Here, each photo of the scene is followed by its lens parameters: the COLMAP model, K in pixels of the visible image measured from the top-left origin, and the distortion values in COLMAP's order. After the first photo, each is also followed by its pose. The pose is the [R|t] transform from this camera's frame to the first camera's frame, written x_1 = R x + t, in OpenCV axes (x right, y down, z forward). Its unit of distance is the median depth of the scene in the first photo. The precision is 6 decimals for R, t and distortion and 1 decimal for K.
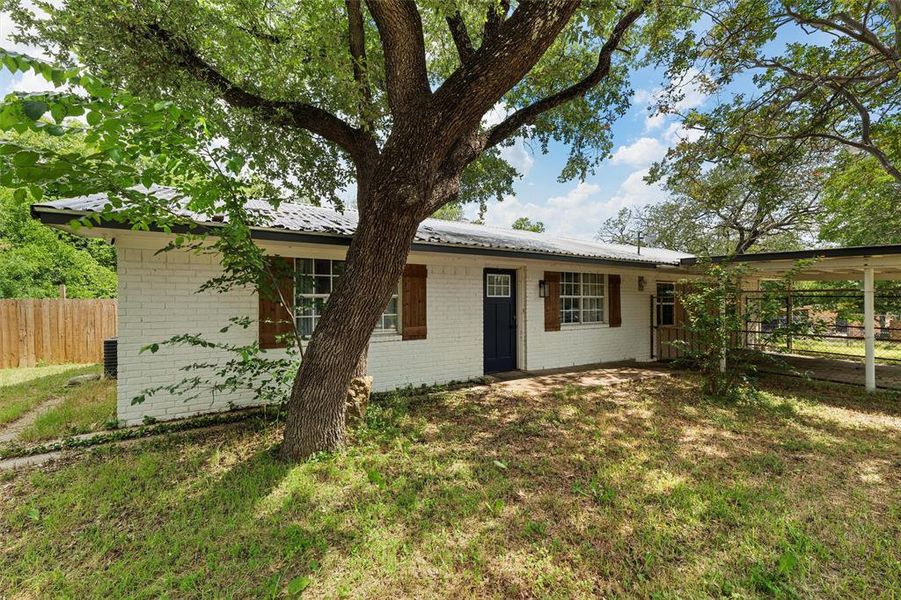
lens RADIAL K [[335.6, 0, 460.5], [0, 335.6, 302.1], [0, 0, 1]] dist [0.001019, 0.000047]
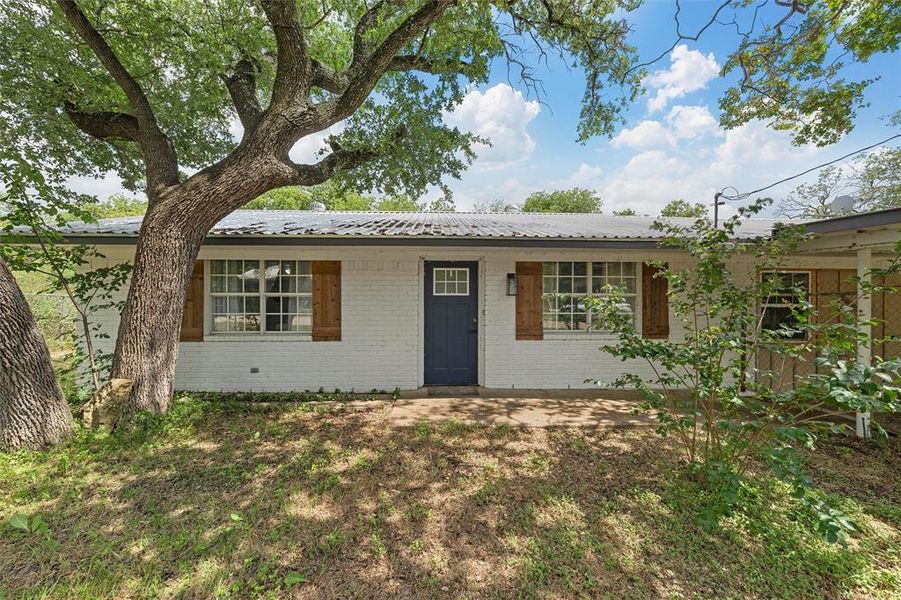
lens RADIAL K [[329.3, 0, 448.4], [0, 329.3, 304.4], [0, 0, 1]] dist [0.000255, 0.000074]
pose [[0.899543, 0.006799, -0.436779, 0.459379], [-0.003139, 0.999954, 0.009100, -0.000007], [0.436821, -0.006815, 0.899523, 0.256840]]
